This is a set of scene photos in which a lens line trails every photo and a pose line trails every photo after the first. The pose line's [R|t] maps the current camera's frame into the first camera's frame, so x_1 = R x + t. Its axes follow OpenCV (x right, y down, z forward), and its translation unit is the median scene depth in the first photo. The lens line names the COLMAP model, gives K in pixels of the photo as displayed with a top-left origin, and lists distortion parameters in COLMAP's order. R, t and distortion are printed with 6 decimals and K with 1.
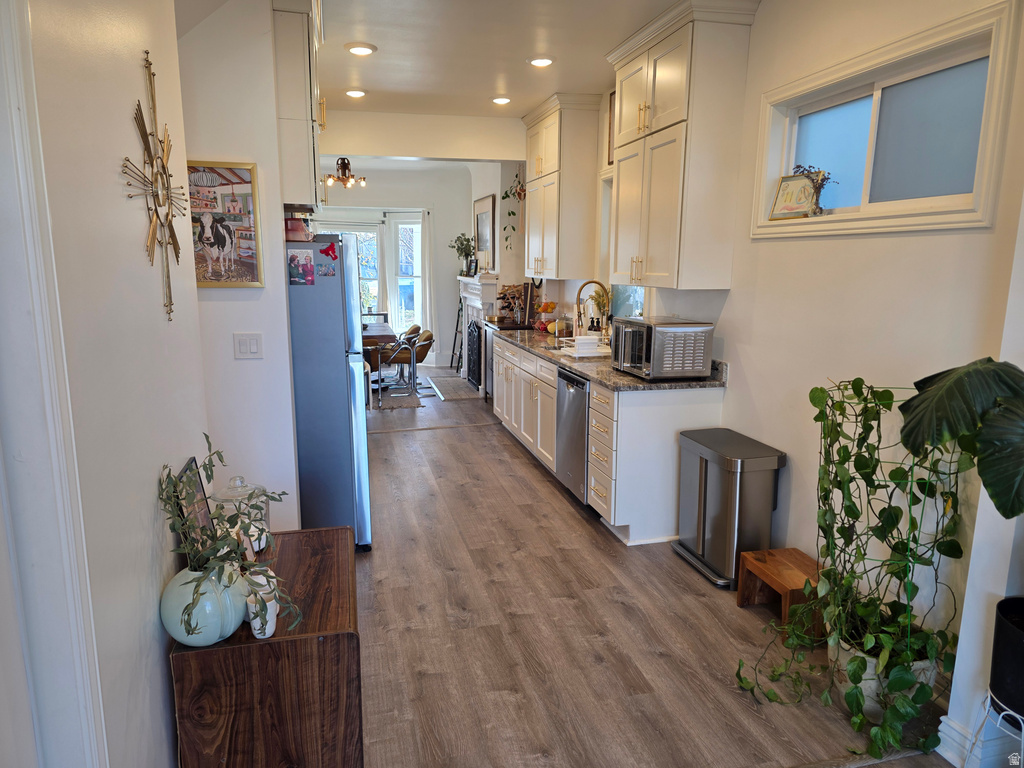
lens RADIAL K [[686.0, 0, 512.0], [0, 686.0, 384.0], [0, 0, 1]] dist [0.118886, -0.148871]
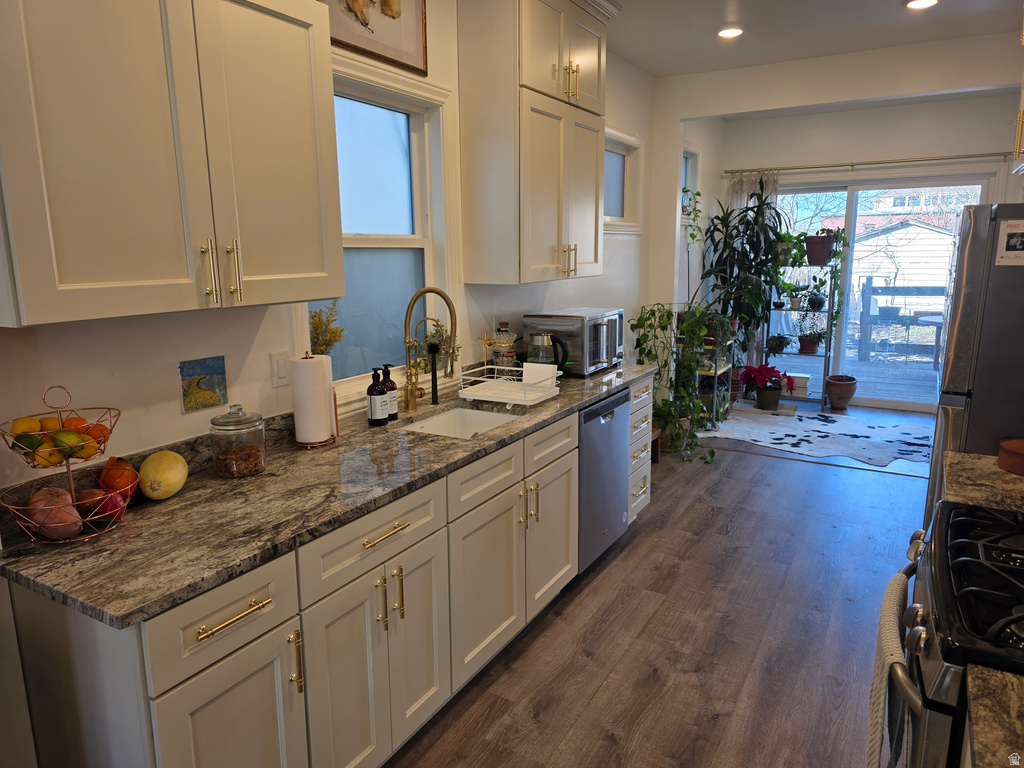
lens RADIAL K [[686.0, 0, 512.0], [0, 686.0, 384.0], [0, 0, 1]] dist [0.118886, -0.148871]
pose [[-0.718500, -0.126167, 0.683988, -0.309474], [0.129400, 0.941992, 0.309688, -0.244256], [-0.683384, 0.311019, -0.660495, 1.383199]]
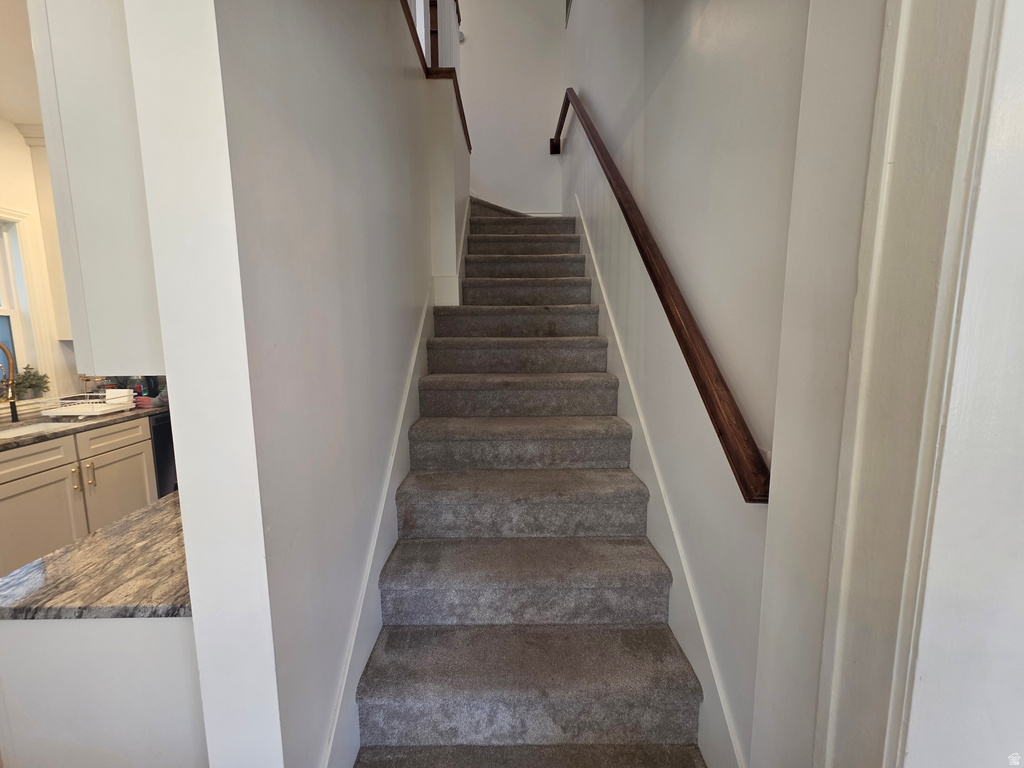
lens RADIAL K [[411.0, 0, 512.0], [0, 411.0, 384.0], [0, 0, 1]] dist [0.000492, -0.000036]
pose [[-0.972271, -0.027628, 0.232219, -0.581589], [0.044234, 0.953345, 0.298624, -0.223012], [-0.229635, 0.300616, -0.925688, 1.360479]]
